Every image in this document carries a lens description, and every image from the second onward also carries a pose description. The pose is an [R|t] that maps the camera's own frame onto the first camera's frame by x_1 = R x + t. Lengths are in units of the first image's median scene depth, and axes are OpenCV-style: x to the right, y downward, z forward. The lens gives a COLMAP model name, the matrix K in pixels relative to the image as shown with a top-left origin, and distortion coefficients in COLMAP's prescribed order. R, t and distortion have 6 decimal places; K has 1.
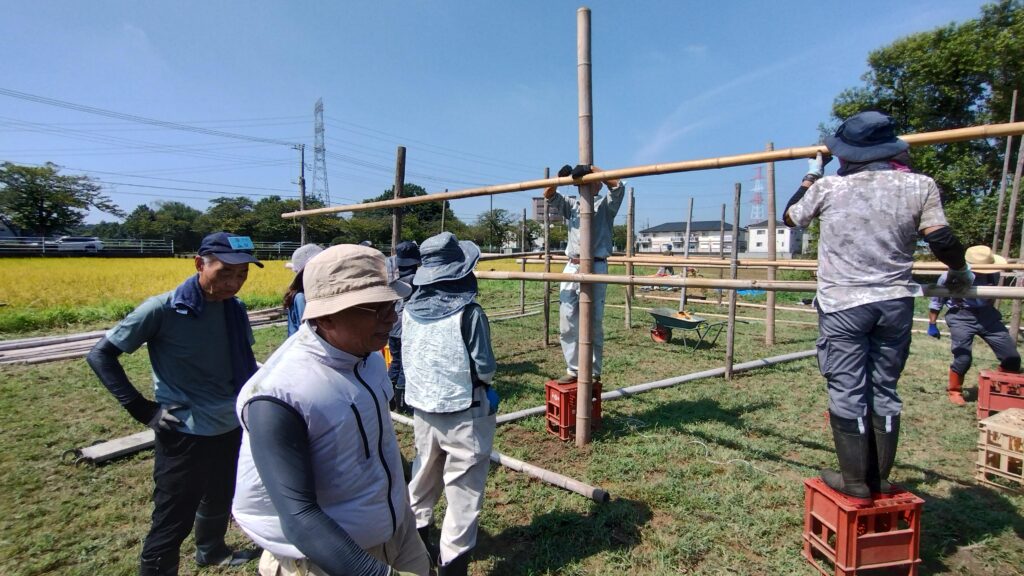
lens RADIAL K [[455.2, 0, 529.7], [0, 455.2, 286.7], [0, 0, 1]] dist [0.001630, 0.000963]
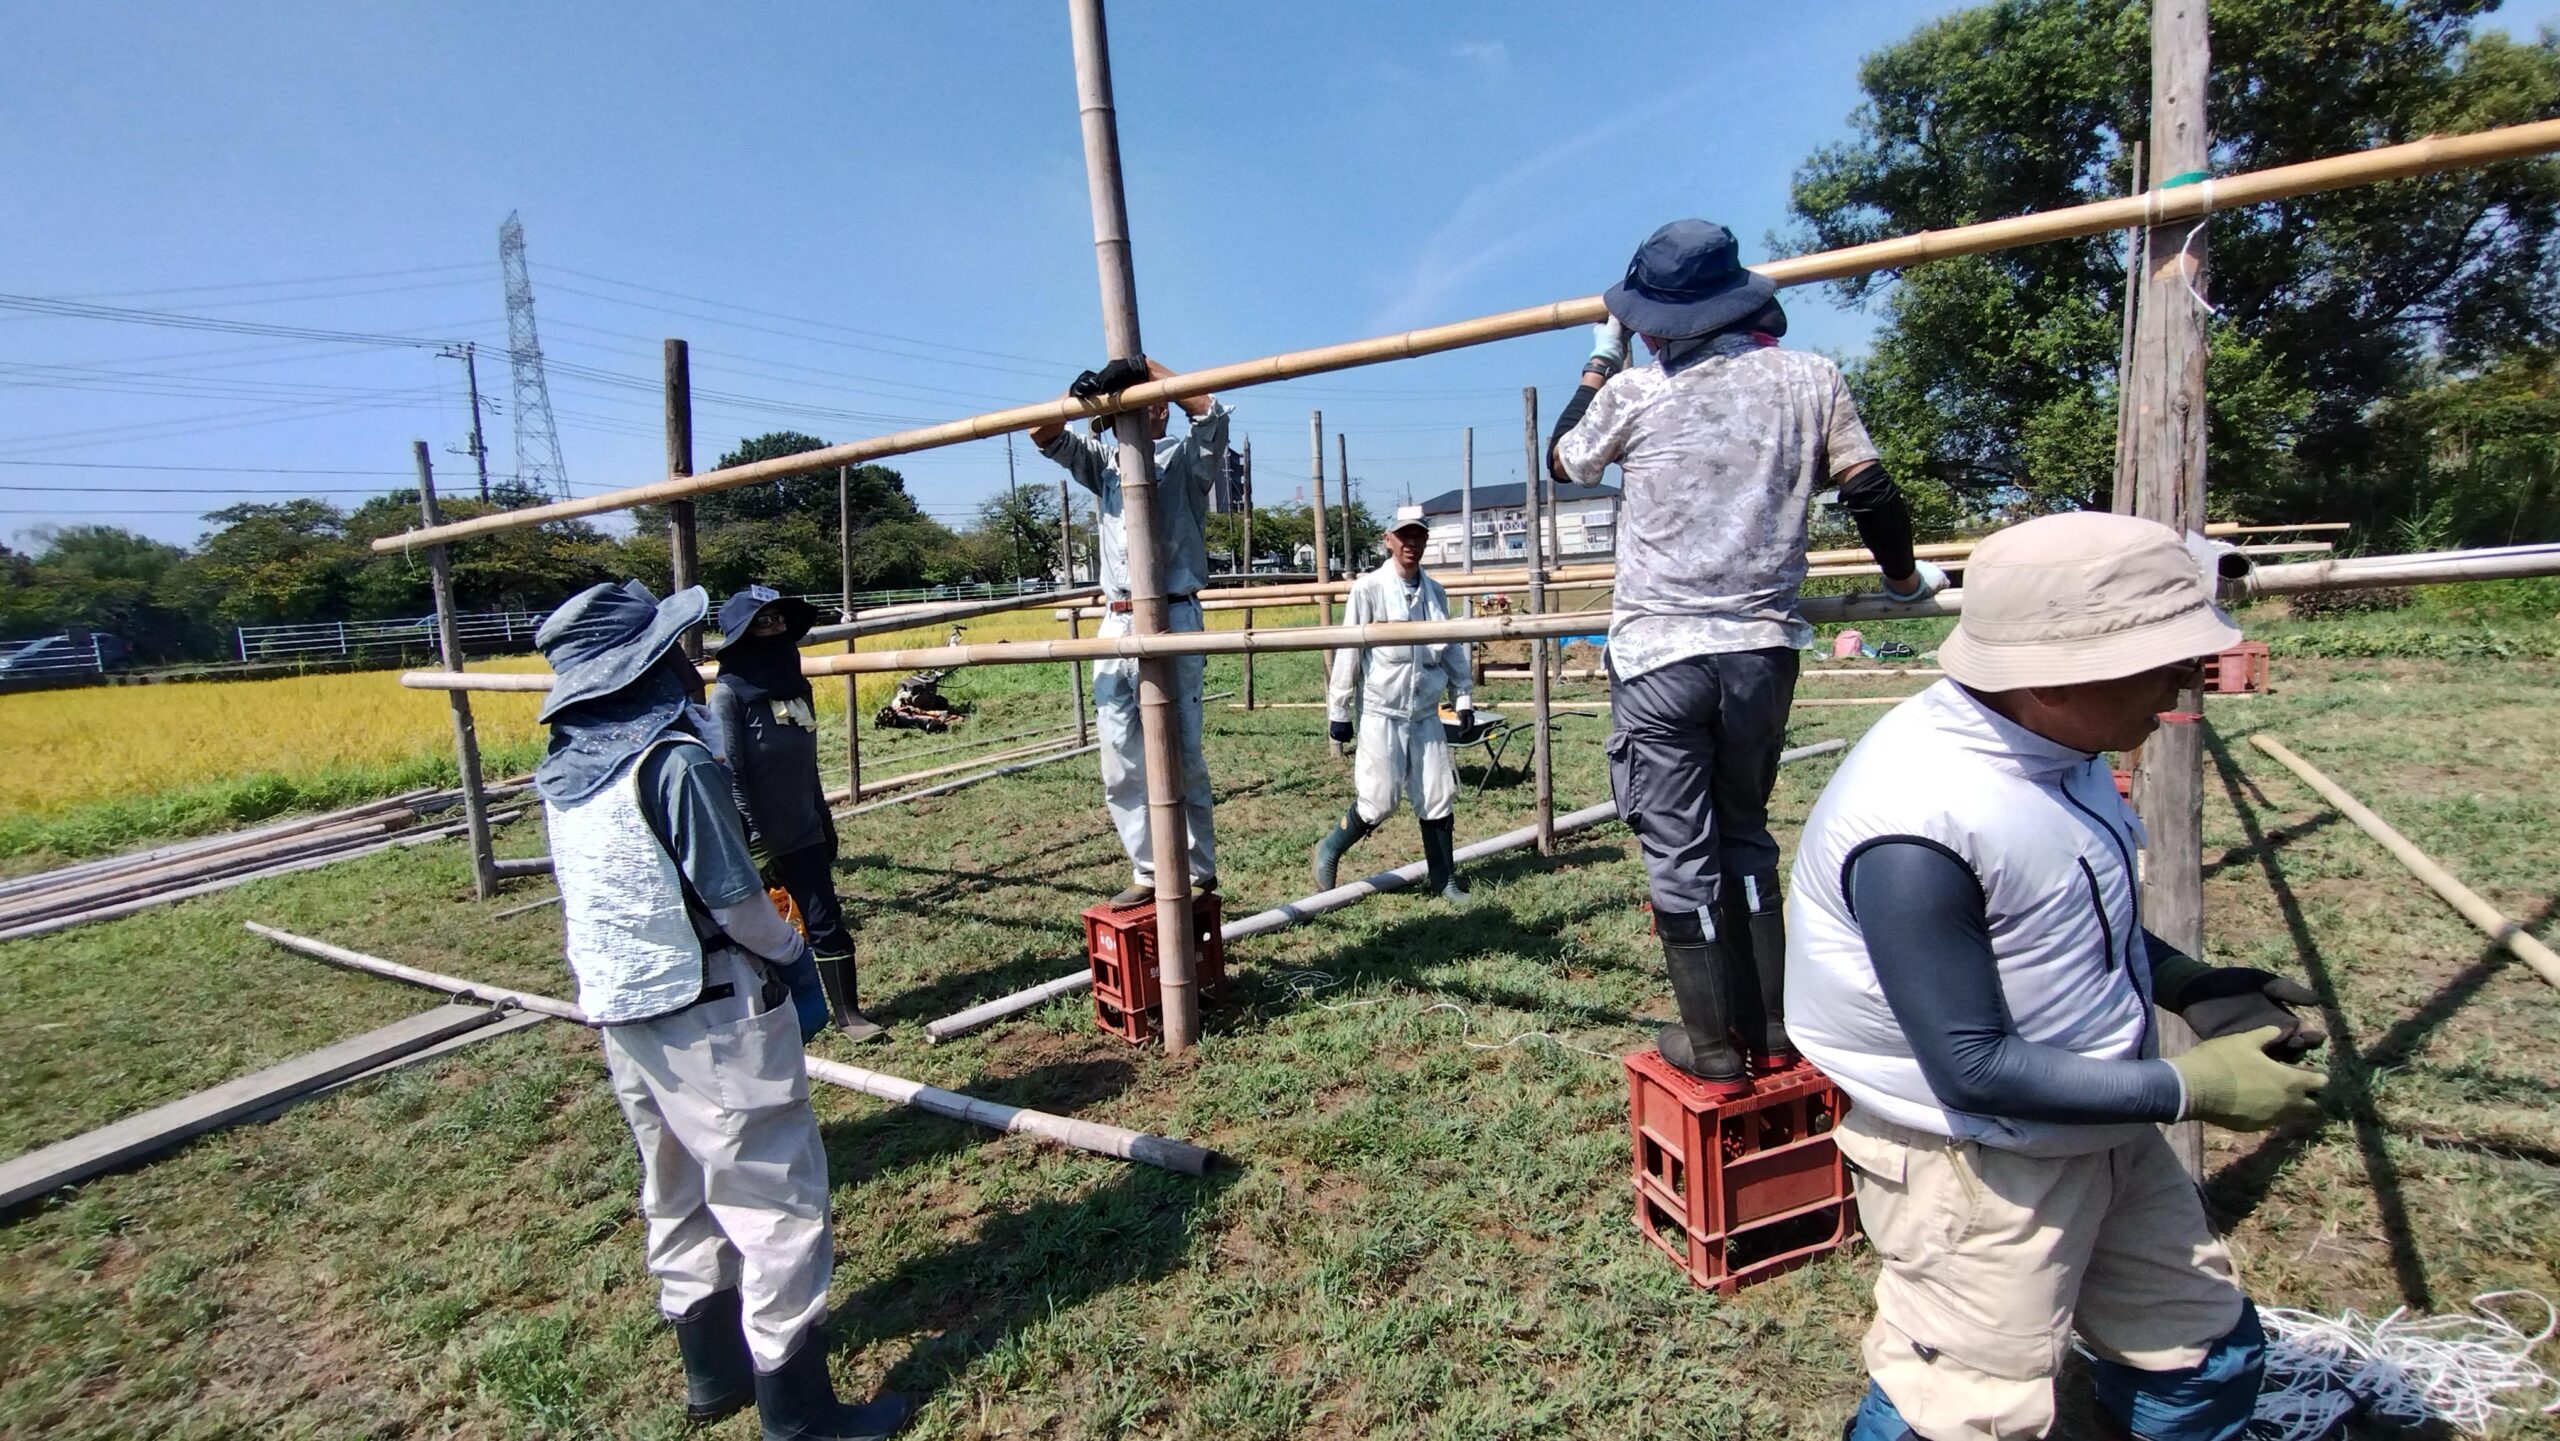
lens RADIAL K [[1138.0, 0, 1324.2], [0, 1138.0, 717.3], [0, 0, 1]] dist [0.001630, 0.000963]
pose [[0.986432, -0.095351, 0.133643, 0.128813], [0.089535, 0.994783, 0.048887, 0.008501], [-0.137607, -0.036258, 0.989823, -0.029466]]
